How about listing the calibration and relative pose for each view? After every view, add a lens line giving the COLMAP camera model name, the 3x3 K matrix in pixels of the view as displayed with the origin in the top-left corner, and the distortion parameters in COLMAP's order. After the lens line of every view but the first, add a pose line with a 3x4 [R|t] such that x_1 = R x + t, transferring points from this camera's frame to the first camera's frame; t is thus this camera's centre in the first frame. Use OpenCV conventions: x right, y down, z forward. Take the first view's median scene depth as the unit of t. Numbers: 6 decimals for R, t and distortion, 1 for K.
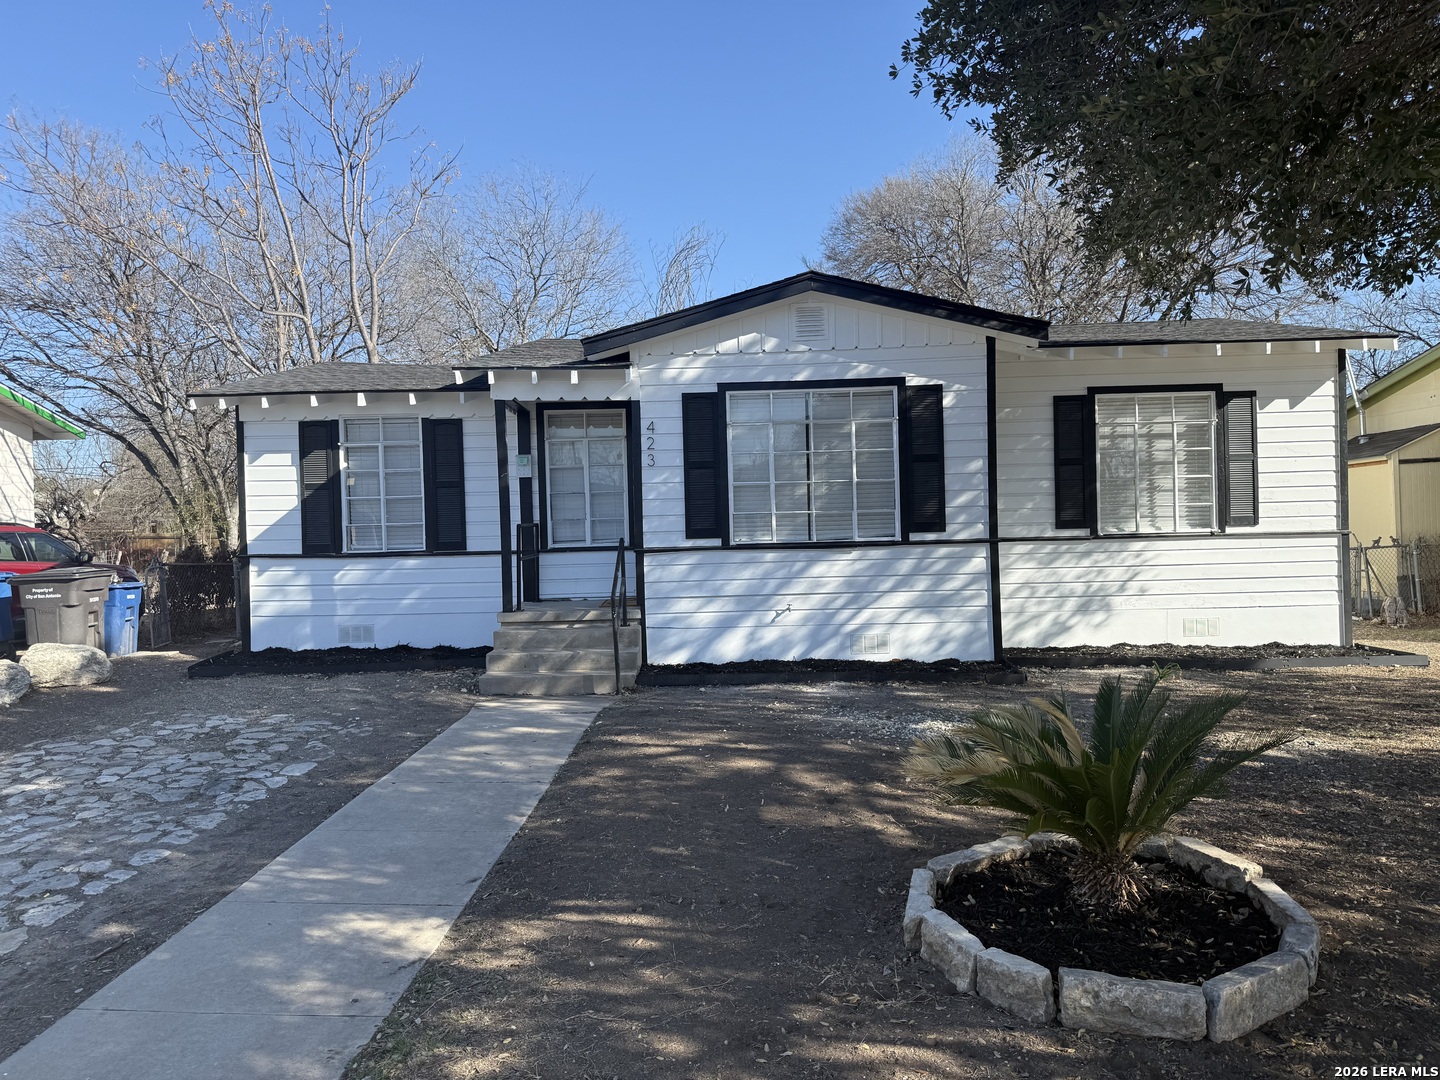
lens RADIAL K [[1029.5, 0, 715.2], [0, 1029.5, 560.9], [0, 0, 1]] dist [0.147604, -0.223281]
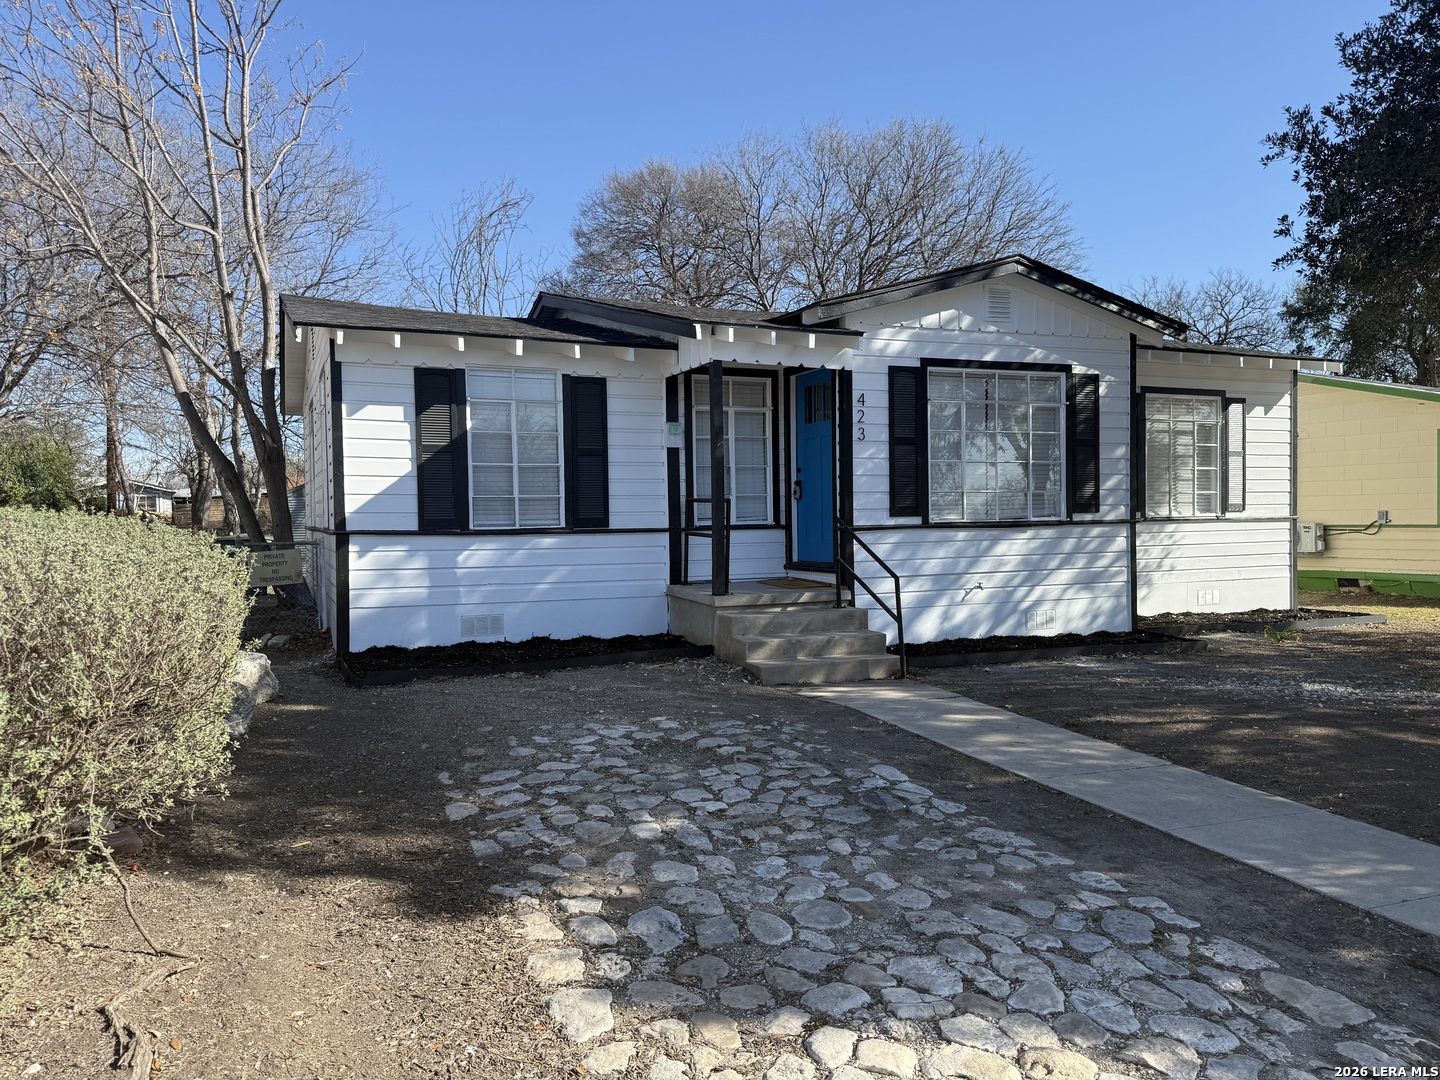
lens RADIAL K [[1029.5, 0, 715.2], [0, 1029.5, 560.9], [0, 0, 1]] dist [0.147604, -0.223281]
pose [[0.908668, -0.005715, 0.417481, -0.583049], [0.000022, 0.999907, 0.013639, 0.006790], [-0.417520, -0.012384, 0.908584, 0.182836]]
